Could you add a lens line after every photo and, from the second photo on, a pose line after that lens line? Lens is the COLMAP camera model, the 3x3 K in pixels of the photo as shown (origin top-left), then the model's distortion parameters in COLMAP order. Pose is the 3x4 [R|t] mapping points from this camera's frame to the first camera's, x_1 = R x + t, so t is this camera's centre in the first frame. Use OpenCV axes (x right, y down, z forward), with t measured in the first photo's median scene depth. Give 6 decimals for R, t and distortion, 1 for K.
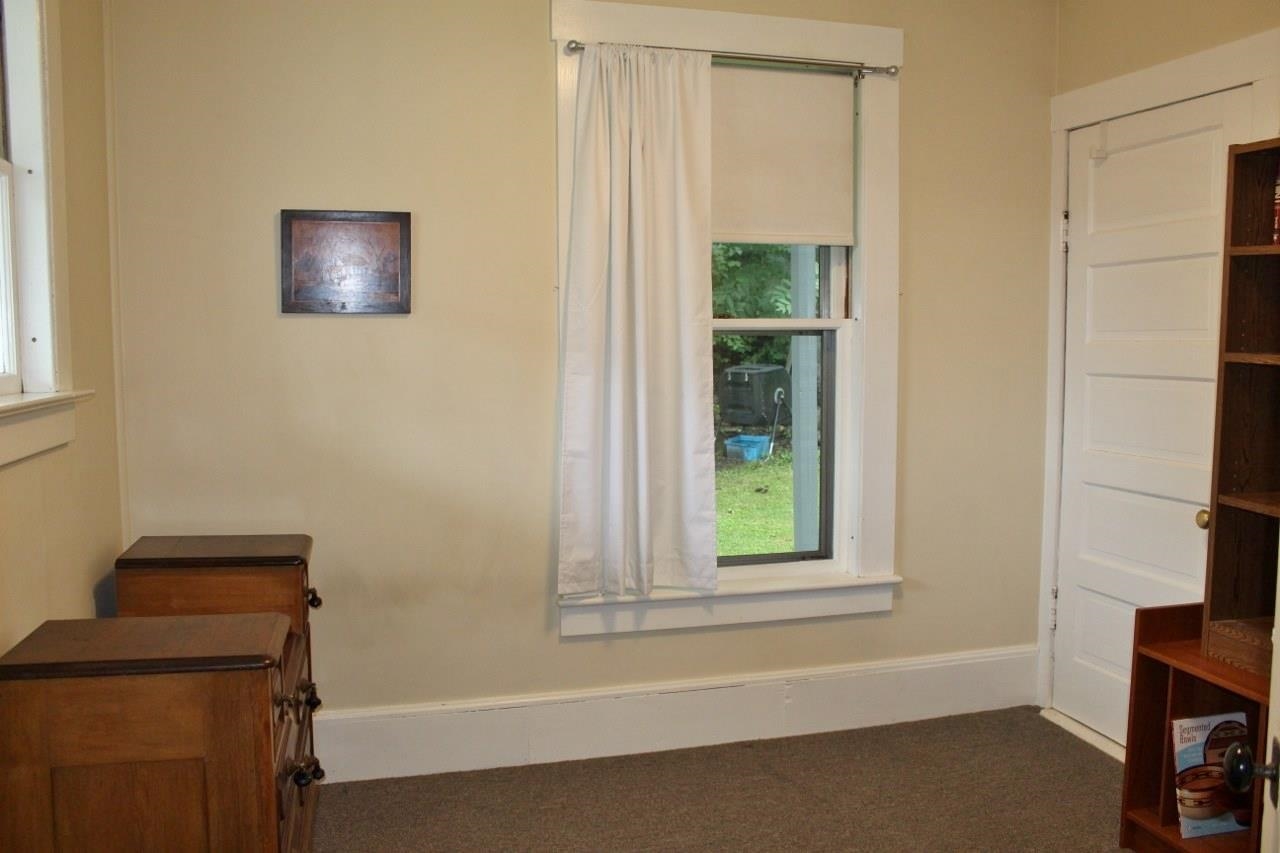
lens RADIAL K [[1069.8, 0, 636.9], [0, 1069.8, 435.7], [0, 0, 1]] dist [-0.171246, 0.152920]
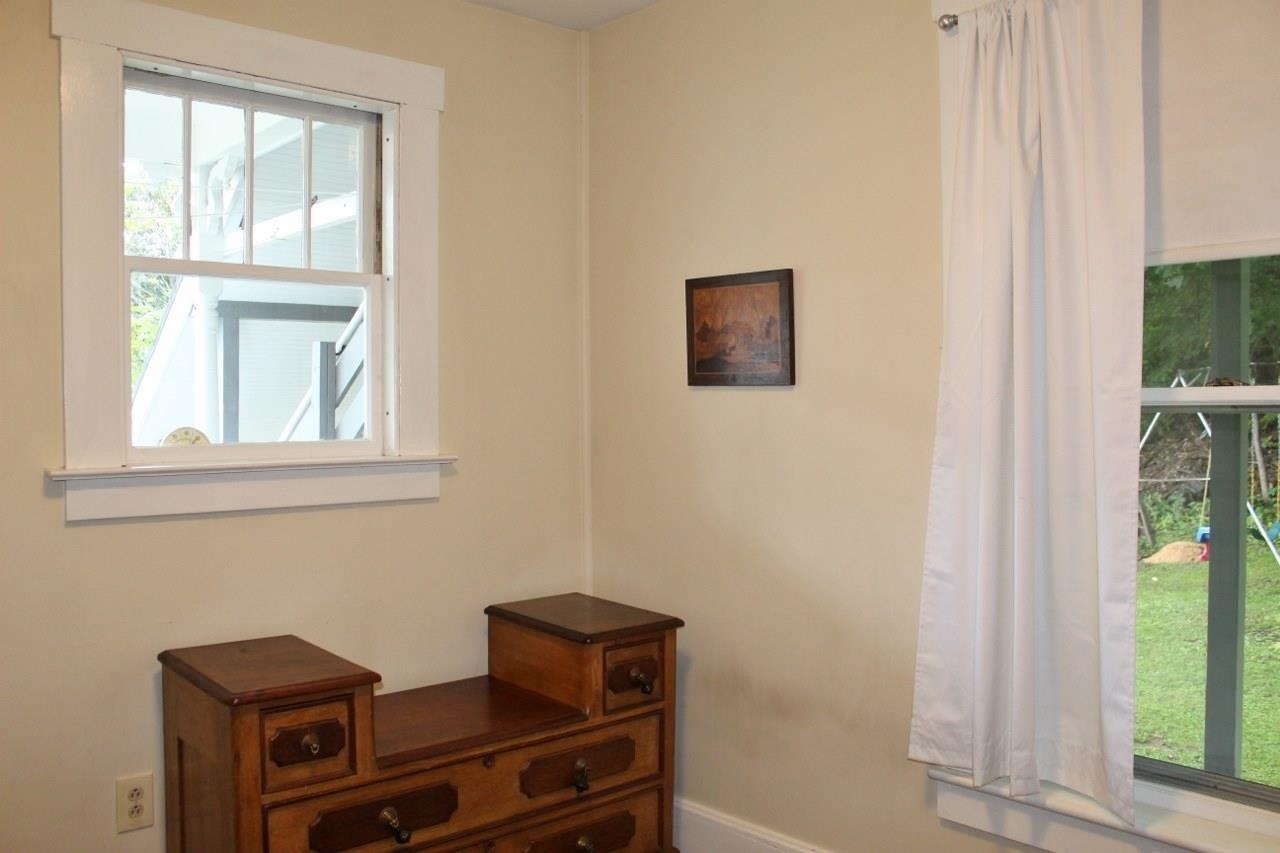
lens RADIAL K [[1069.8, 0, 636.9], [0, 1069.8, 435.7], [0, 0, 1]] dist [-0.171246, 0.152920]
pose [[0.449935, 0.028567, -0.892604, 0.501758], [-0.076876, 0.997017, -0.006842, -0.058312], [0.889746, 0.071699, 0.450789, 0.494800]]
